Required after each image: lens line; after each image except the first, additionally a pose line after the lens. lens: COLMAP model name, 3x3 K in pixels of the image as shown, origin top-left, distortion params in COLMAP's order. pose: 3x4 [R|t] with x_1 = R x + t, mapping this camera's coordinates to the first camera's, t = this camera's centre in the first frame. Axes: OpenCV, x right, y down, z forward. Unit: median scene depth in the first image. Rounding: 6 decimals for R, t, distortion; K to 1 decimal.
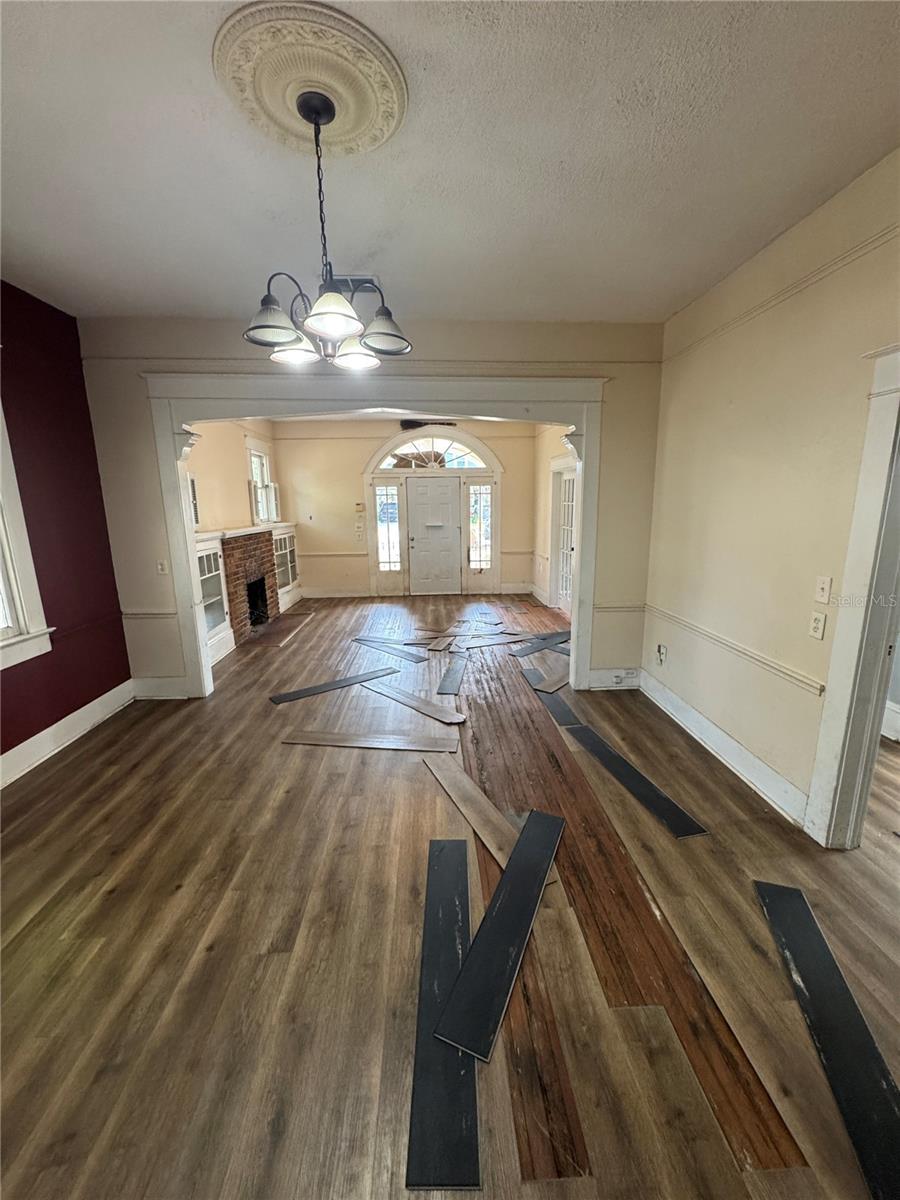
lens RADIAL K [[479.4, 0, 451.2], [0, 479.4, 599.4], [0, 0, 1]] dist [-0.001076, -0.000230]
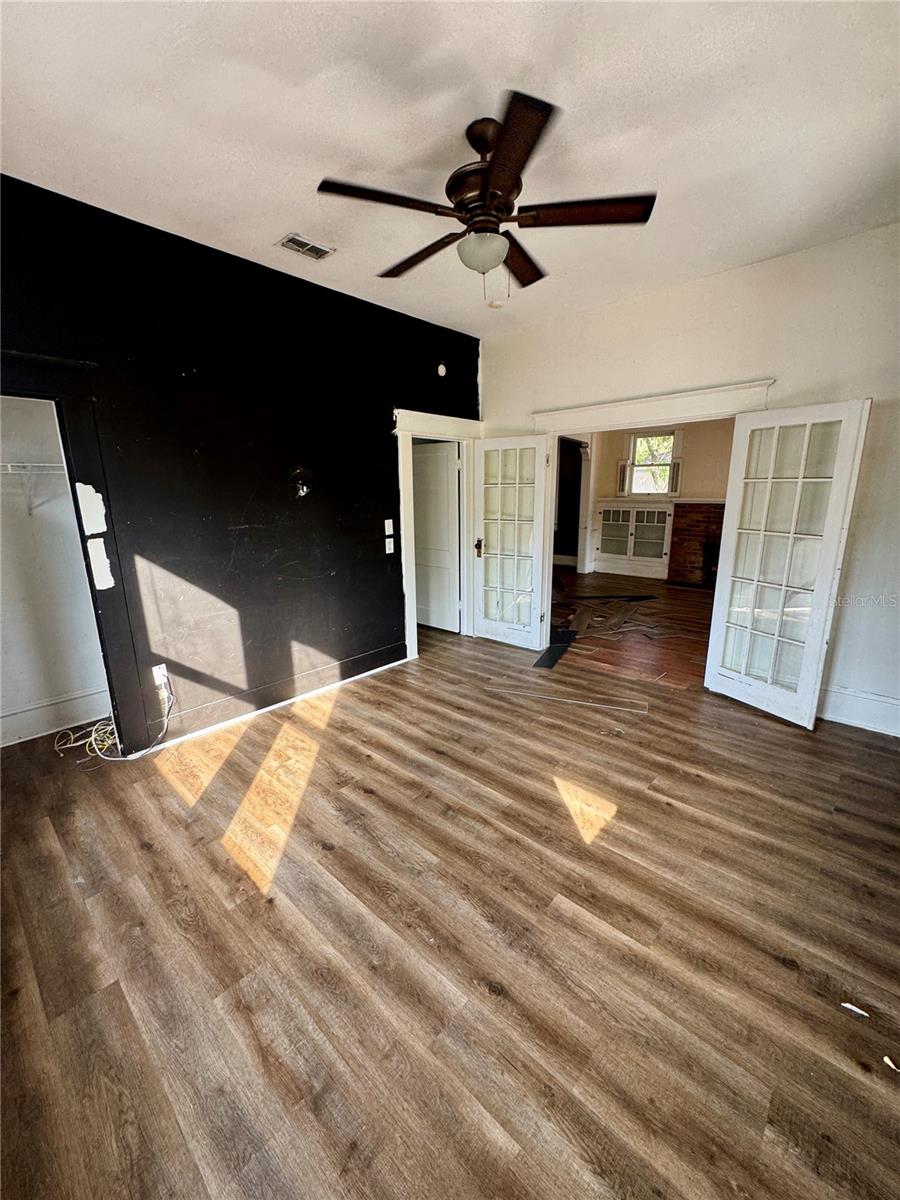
lens RADIAL K [[479.4, 0, 451.2], [0, 479.4, 599.4], [0, 0, 1]] dist [-0.001076, -0.000230]
pose [[-0.709723, 0.181559, -0.680683, 2.660791], [-0.118561, 0.921655, 0.369452, -0.800557], [0.694433, 0.342911, -0.632594, 3.946083]]
